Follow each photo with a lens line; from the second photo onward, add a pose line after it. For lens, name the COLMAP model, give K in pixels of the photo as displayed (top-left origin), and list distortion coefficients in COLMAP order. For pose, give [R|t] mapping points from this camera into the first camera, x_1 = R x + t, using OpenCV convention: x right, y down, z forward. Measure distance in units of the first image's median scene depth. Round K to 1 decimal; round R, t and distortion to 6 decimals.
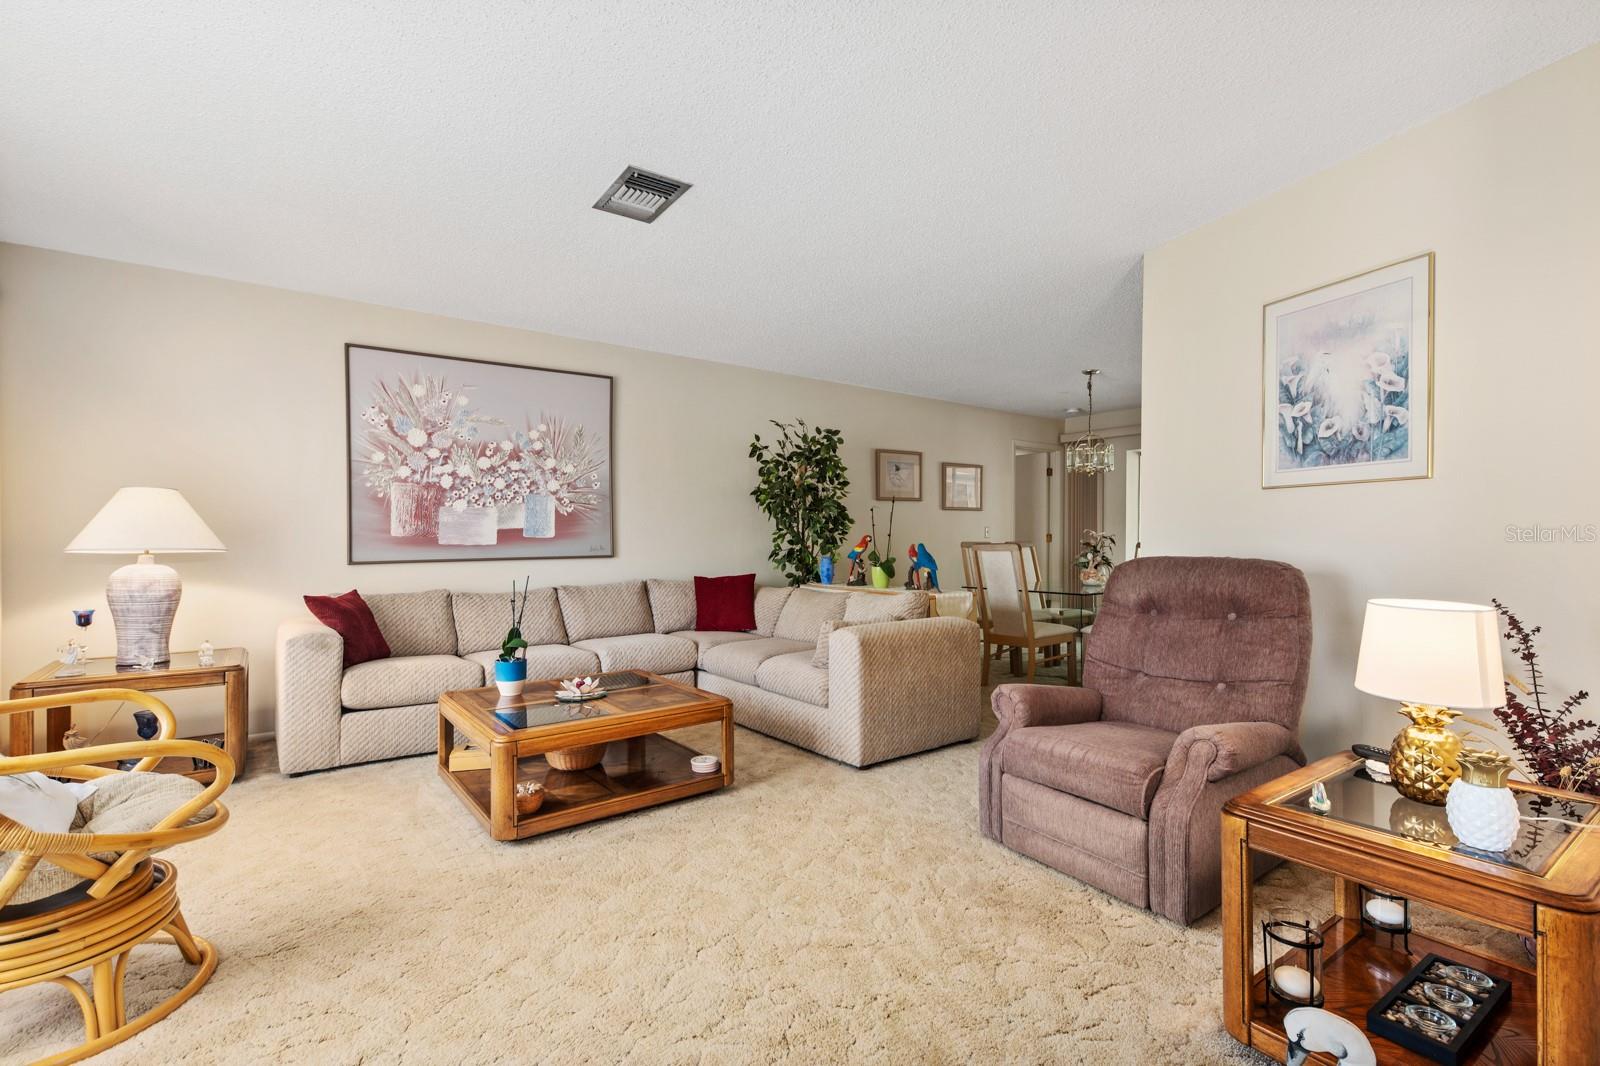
lens RADIAL K [[739.3, 0, 805.2], [0, 739.3, 514.9], [0, 0, 1]] dist [0.009766, -0.000304]
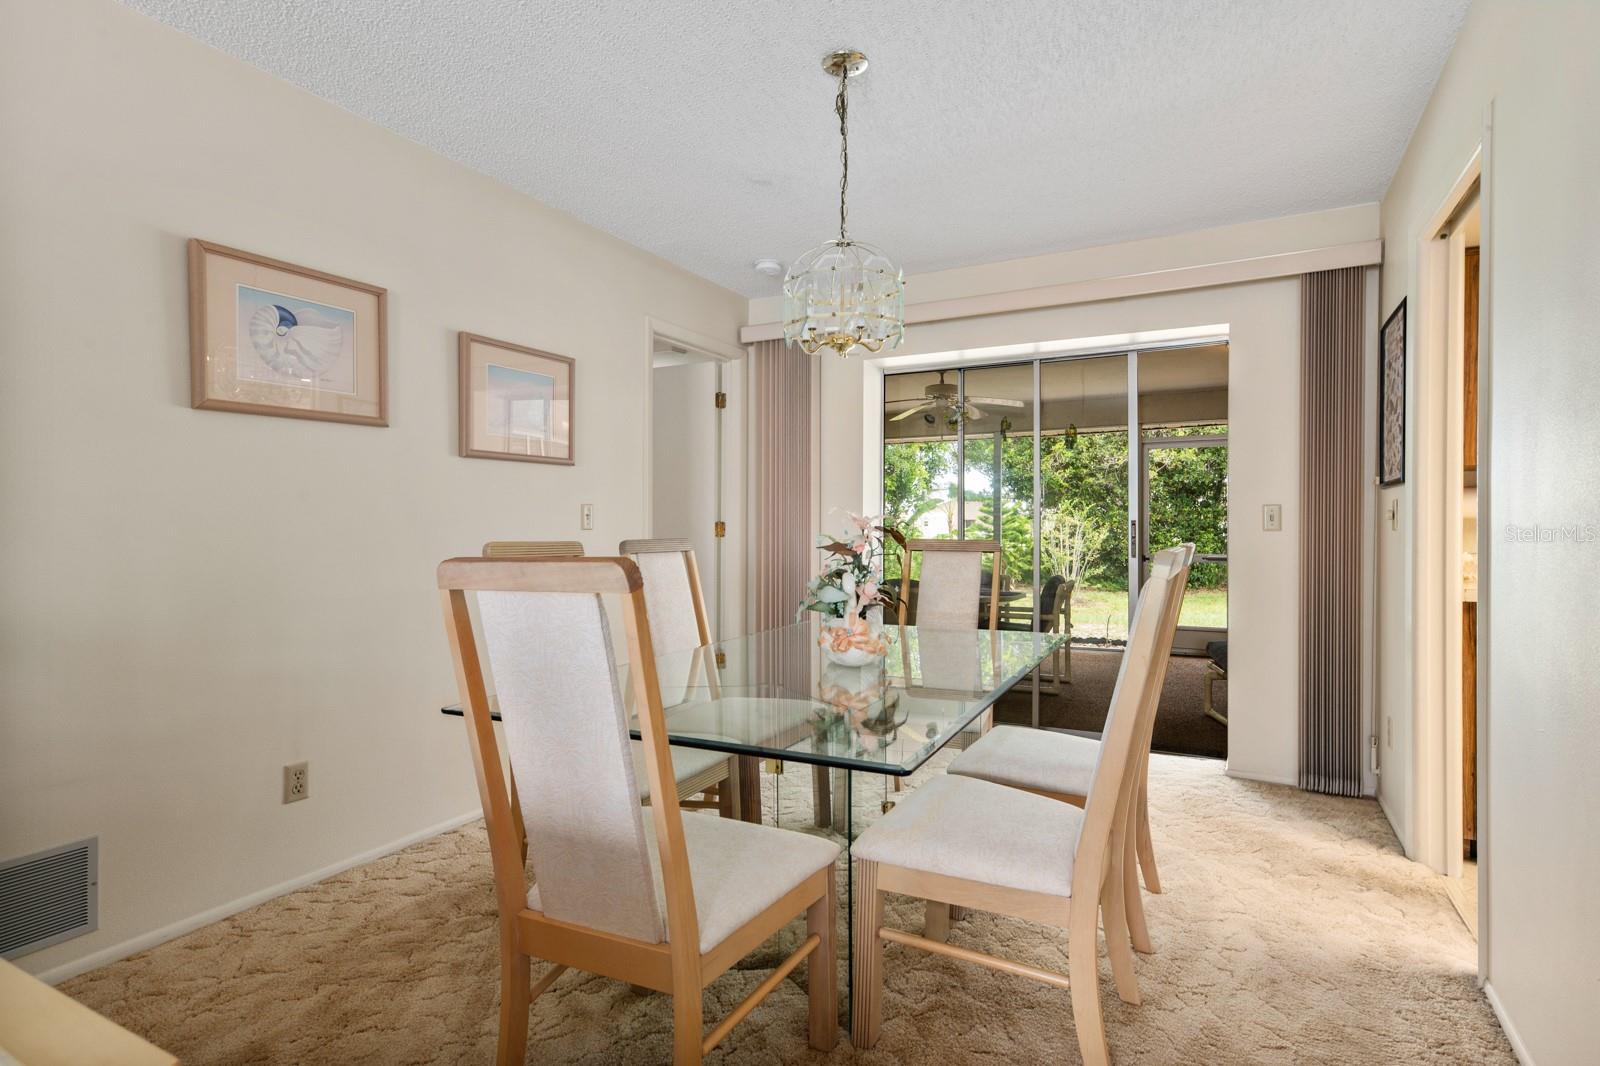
lens RADIAL K [[784.8, 0, 800.0], [0, 784.8, 533.0], [0, 0, 1]] dist [0.002362, 0.000442]
pose [[0.905186, -0.007808, 0.424945, 0.181385], [-0.008349, 0.999312, 0.036146, 0.017015], [-0.424935, -0.036266, 0.904497, 0.588382]]
